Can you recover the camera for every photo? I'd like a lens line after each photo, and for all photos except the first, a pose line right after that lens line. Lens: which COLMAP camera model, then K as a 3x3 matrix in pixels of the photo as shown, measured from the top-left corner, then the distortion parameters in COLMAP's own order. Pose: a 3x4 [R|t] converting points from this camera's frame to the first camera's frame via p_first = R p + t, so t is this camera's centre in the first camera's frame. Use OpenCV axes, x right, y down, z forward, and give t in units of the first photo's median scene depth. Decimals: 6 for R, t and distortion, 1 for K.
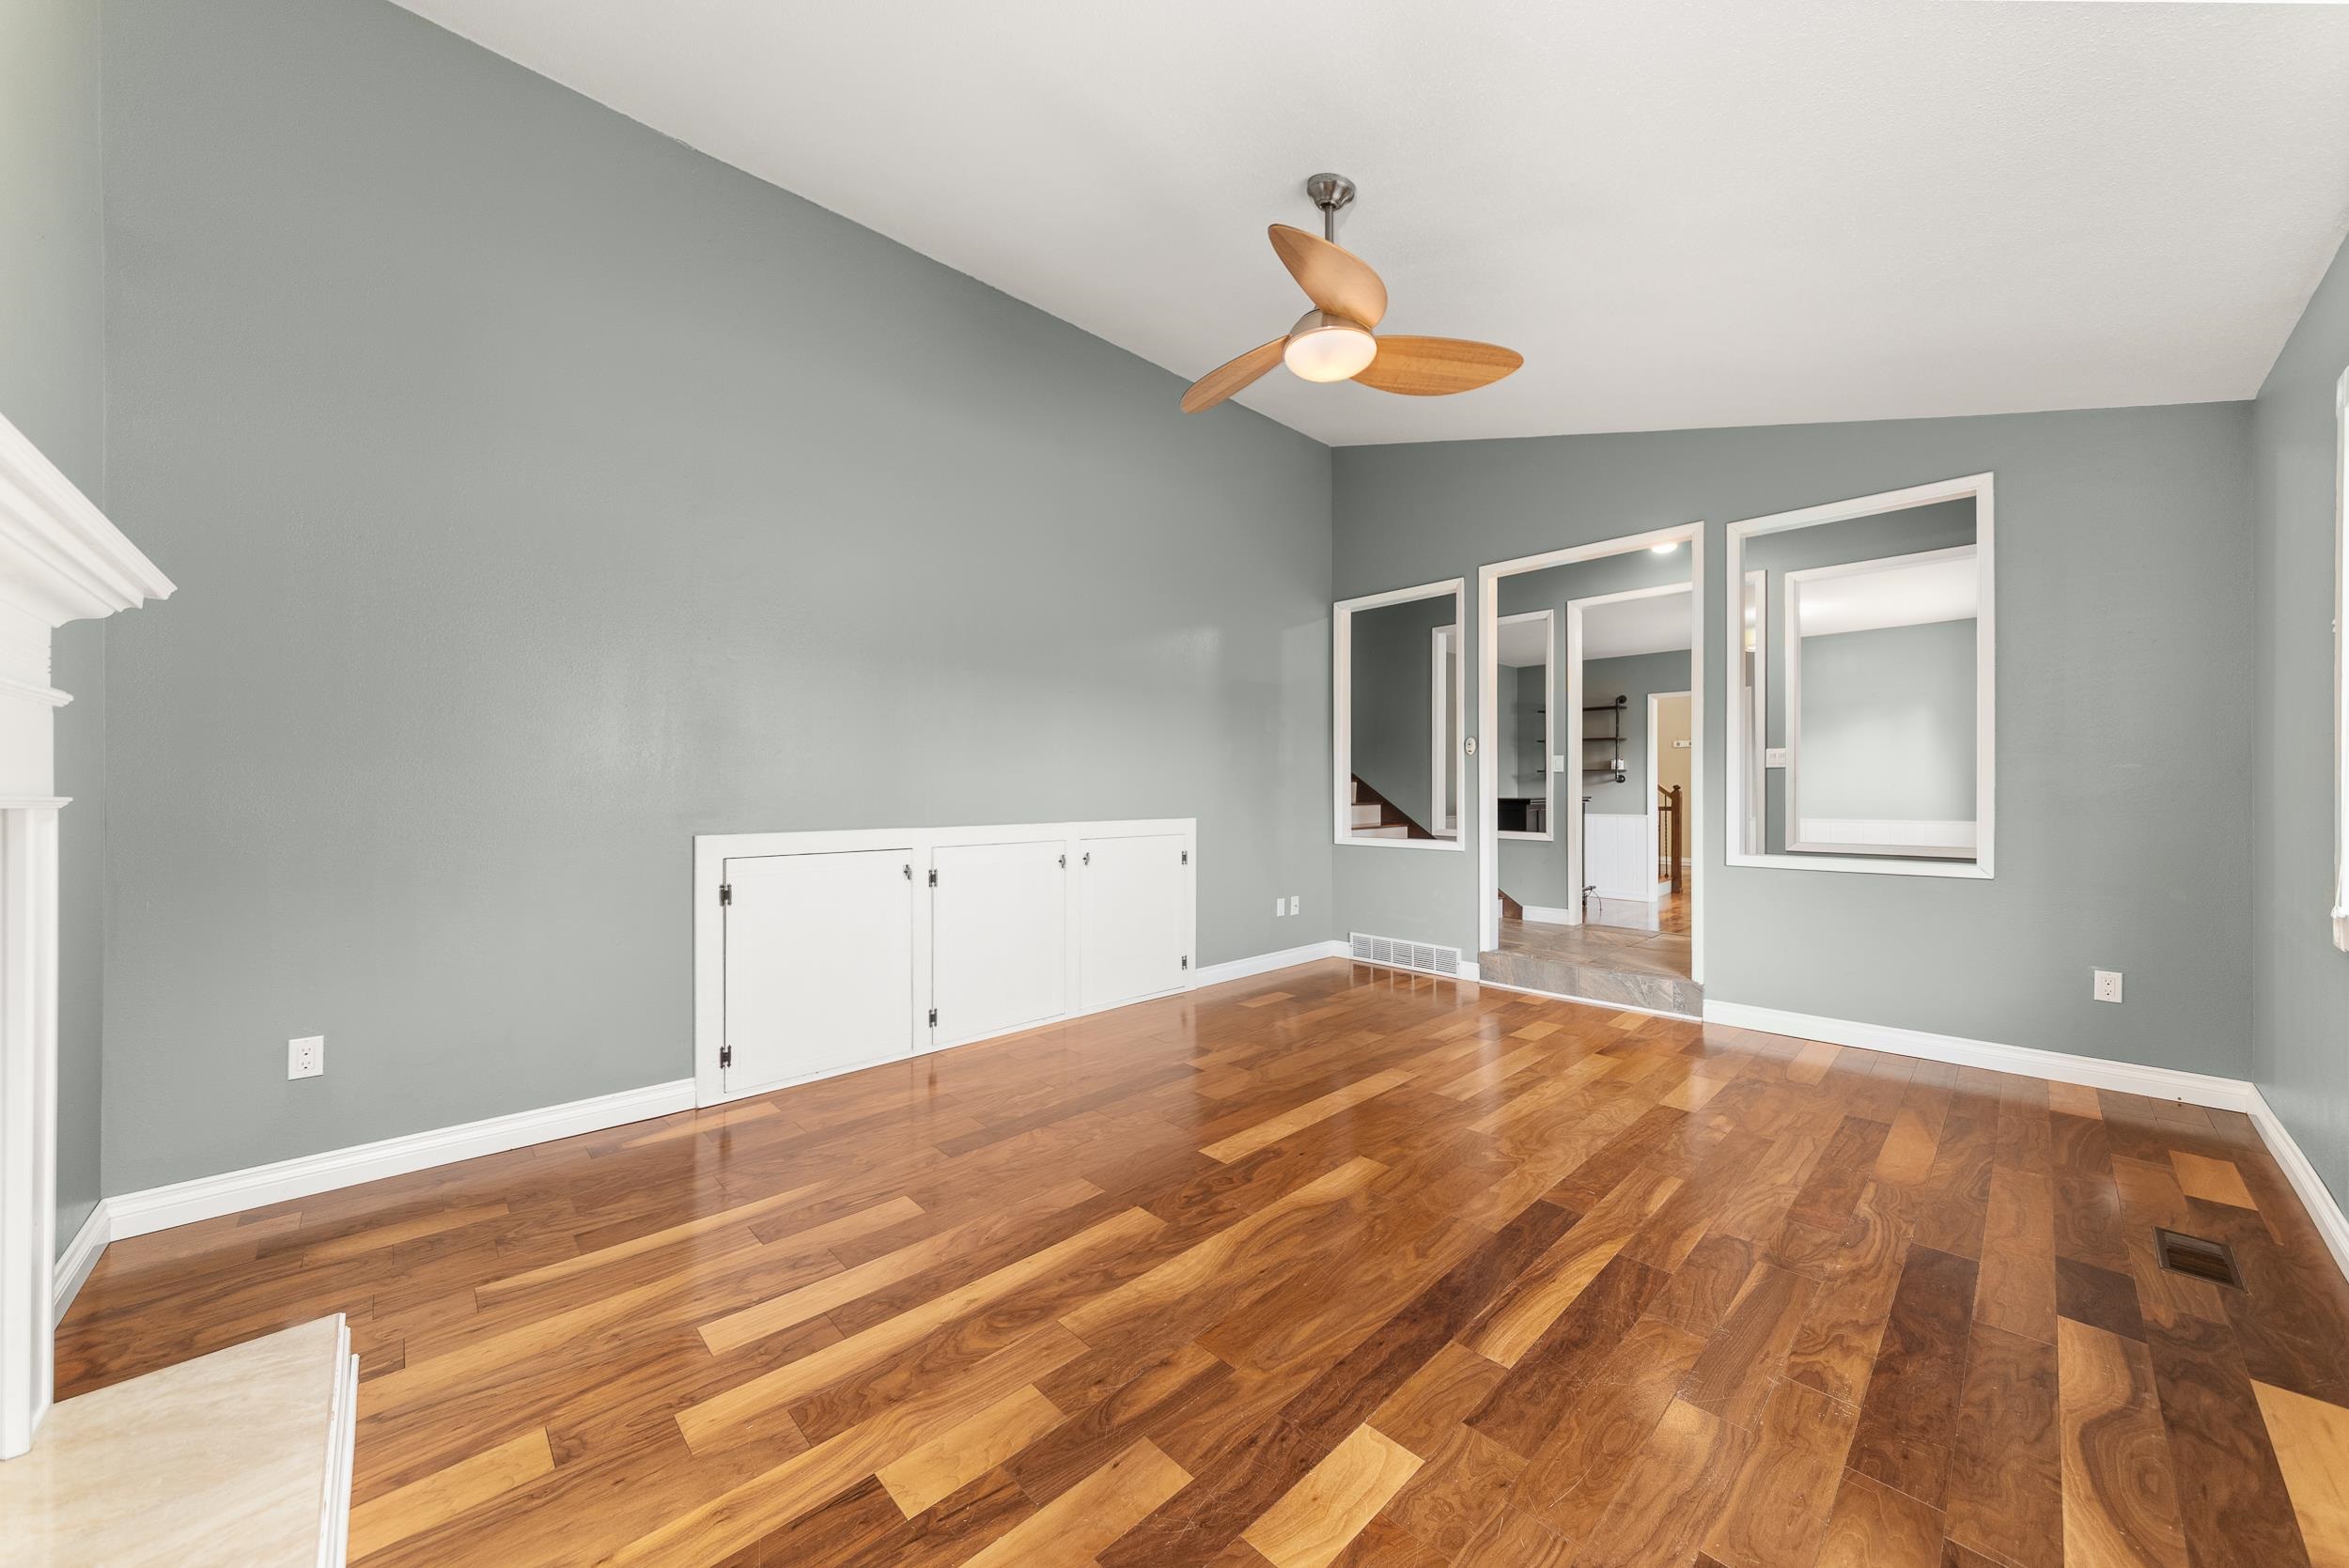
lens RADIAL K [[825.3, 0, 1174.5], [0, 825.3, 784.0], [0, 0, 1]] dist [-0.002584, -0.000357]
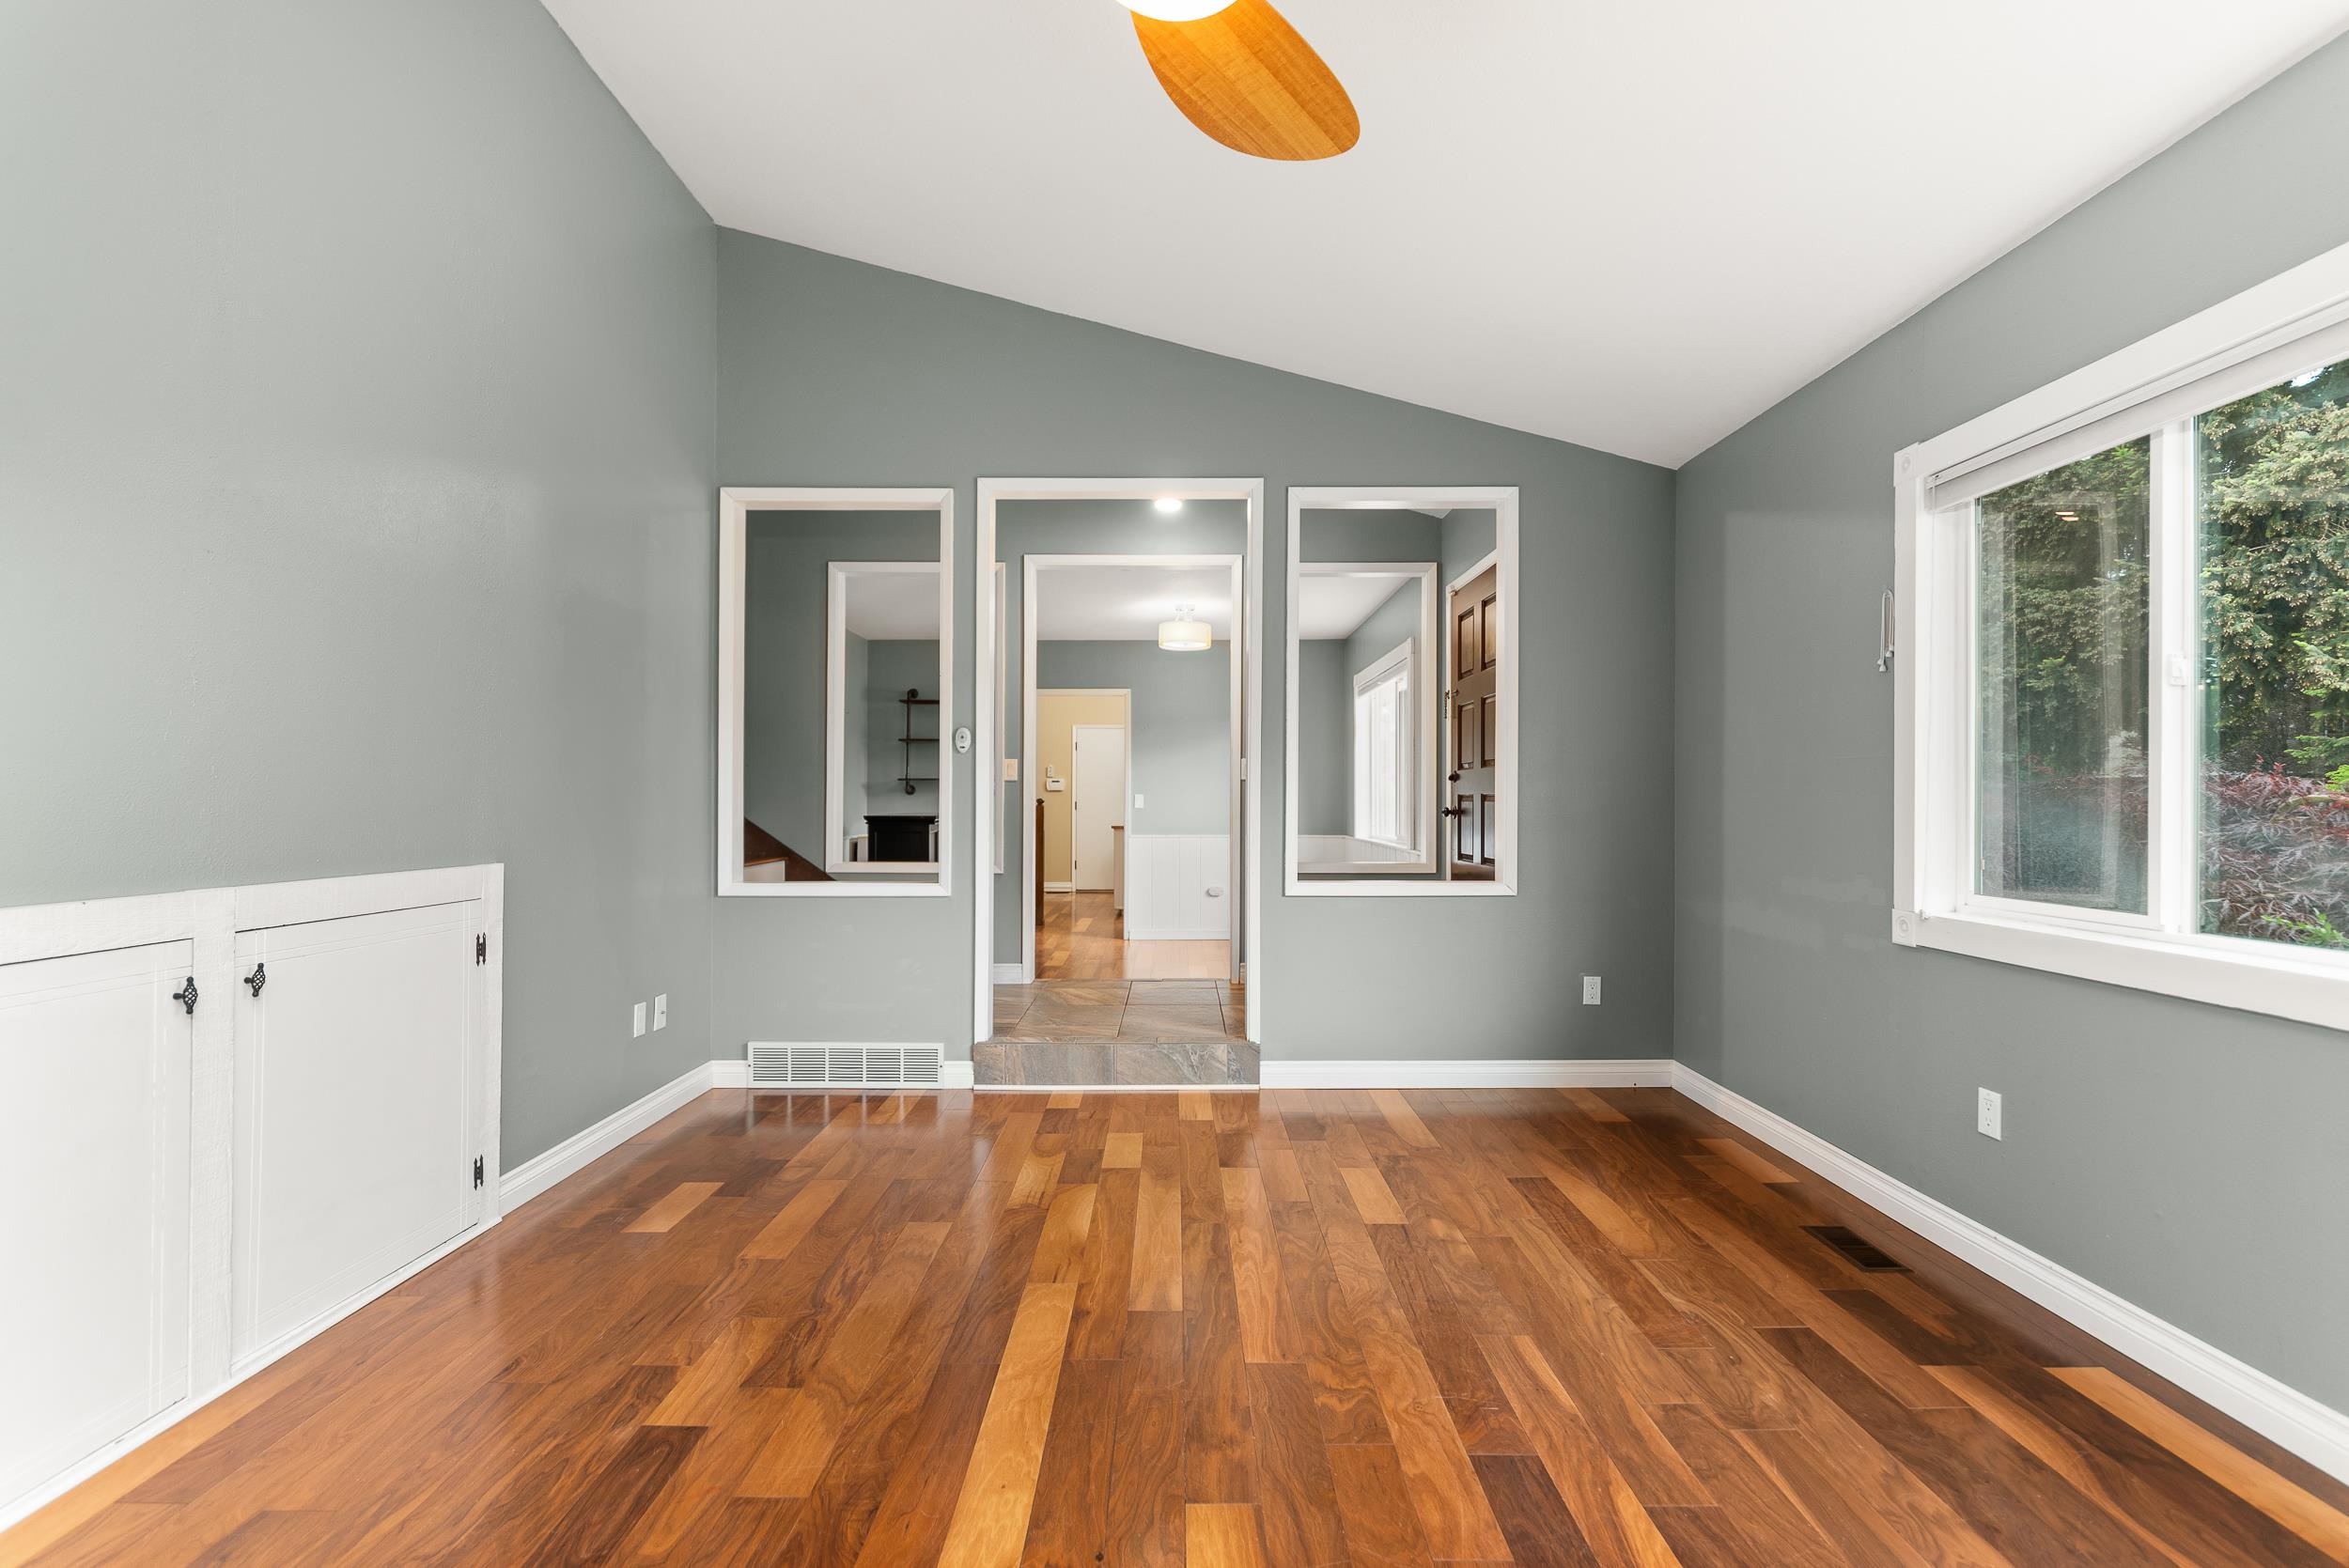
lens RADIAL K [[1042.9, 0, 1171.3], [0, 1042.9, 791.5], [0, 0, 1]] dist [0.002643, -0.006372]
pose [[0.690033, 0.009274, 0.723719, -0.203306], [-0.006861, 0.999957, -0.006272, 0.000335], [-0.723745, -0.000638, 0.690067, 0.418162]]
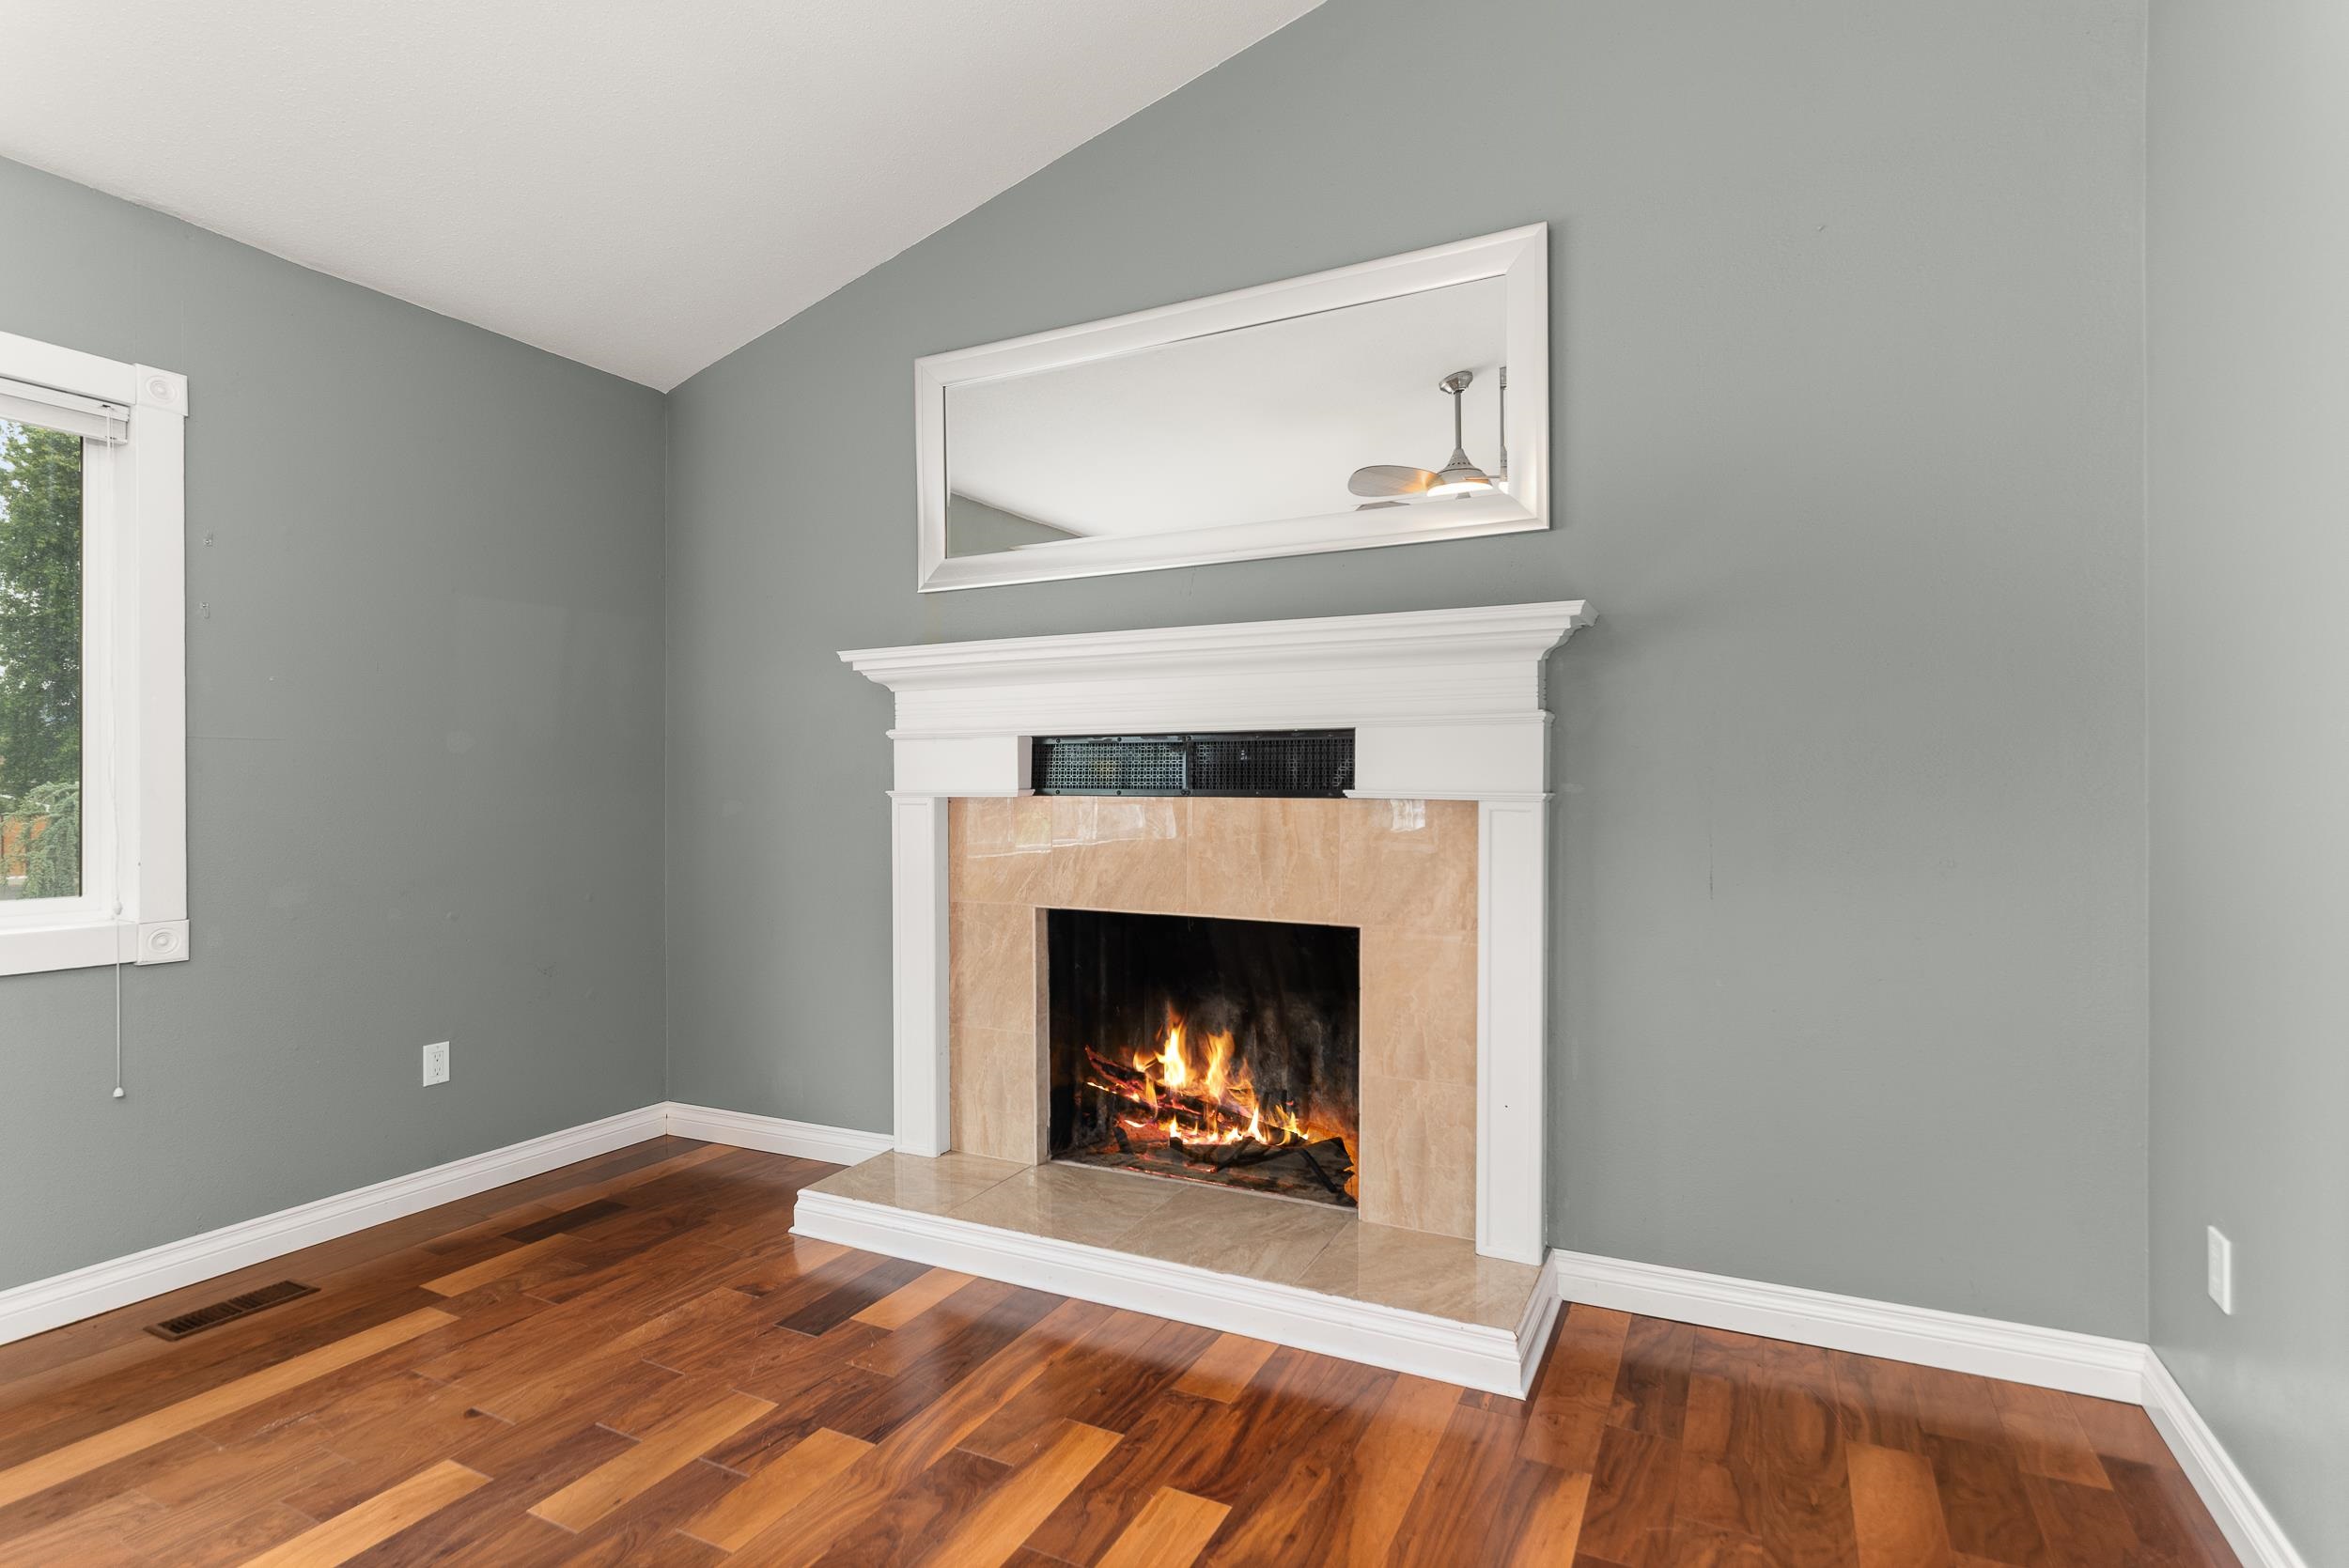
lens RADIAL K [[1111.9, 0, 1174.5], [0, 1111.9, 784.0], [0, 0, 1]] dist [0.019189, -0.022318]
pose [[-0.944246, 0.005123, -0.329202, -0.106990], [0.005414, 0.999985, 0.000034, -0.000185], [0.329197, -0.001750, -0.944260, 1.008113]]
